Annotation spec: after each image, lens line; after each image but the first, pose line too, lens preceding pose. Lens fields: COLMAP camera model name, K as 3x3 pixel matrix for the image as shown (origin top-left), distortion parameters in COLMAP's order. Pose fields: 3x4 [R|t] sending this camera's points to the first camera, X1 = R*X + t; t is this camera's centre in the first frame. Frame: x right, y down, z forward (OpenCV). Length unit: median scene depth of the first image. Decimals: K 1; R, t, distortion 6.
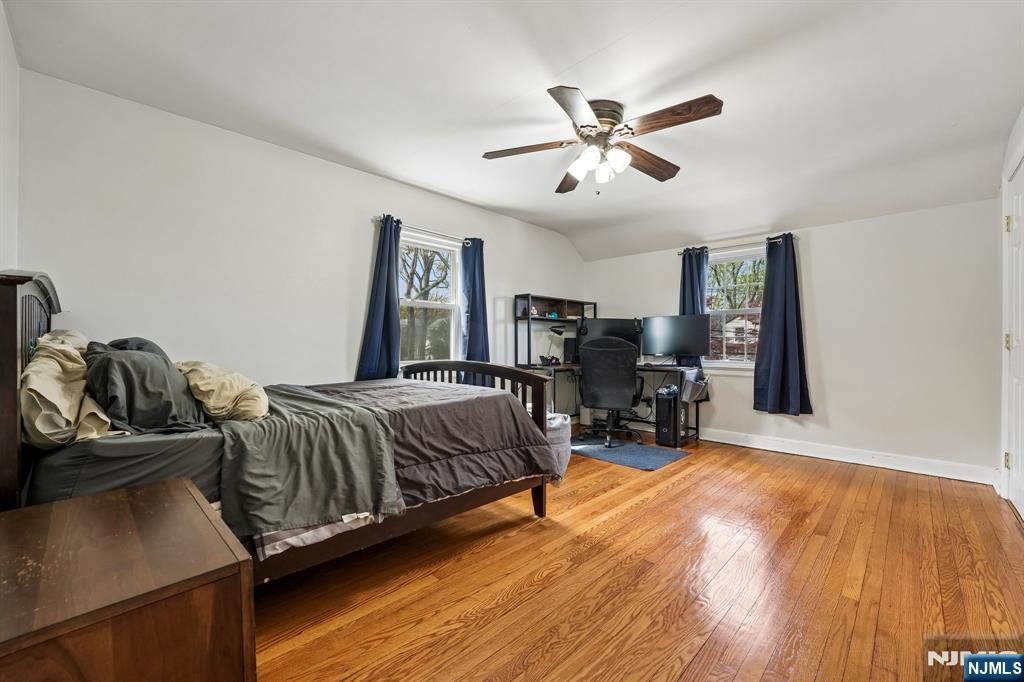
lens RADIAL K [[420.6, 0, 512.0], [0, 420.6, 347.3], [0, 0, 1]] dist [-0.021572, 0.000126]
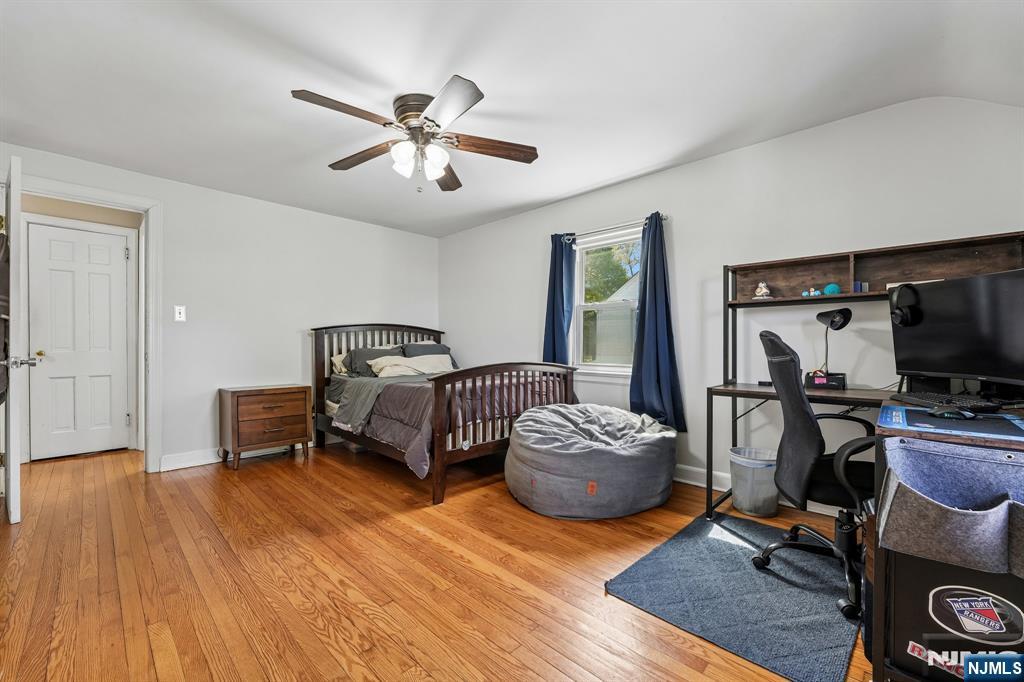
lens RADIAL K [[420.6, 0, 512.0], [0, 420.6, 347.3], [0, 0, 1]] dist [-0.021572, 0.000126]
pose [[-0.010473, 0.002604, -0.999942, 1.248661], [-0.008086, 0.999964, 0.002688, -0.010383], [0.999912, 0.008114, -0.010451, 1.298383]]
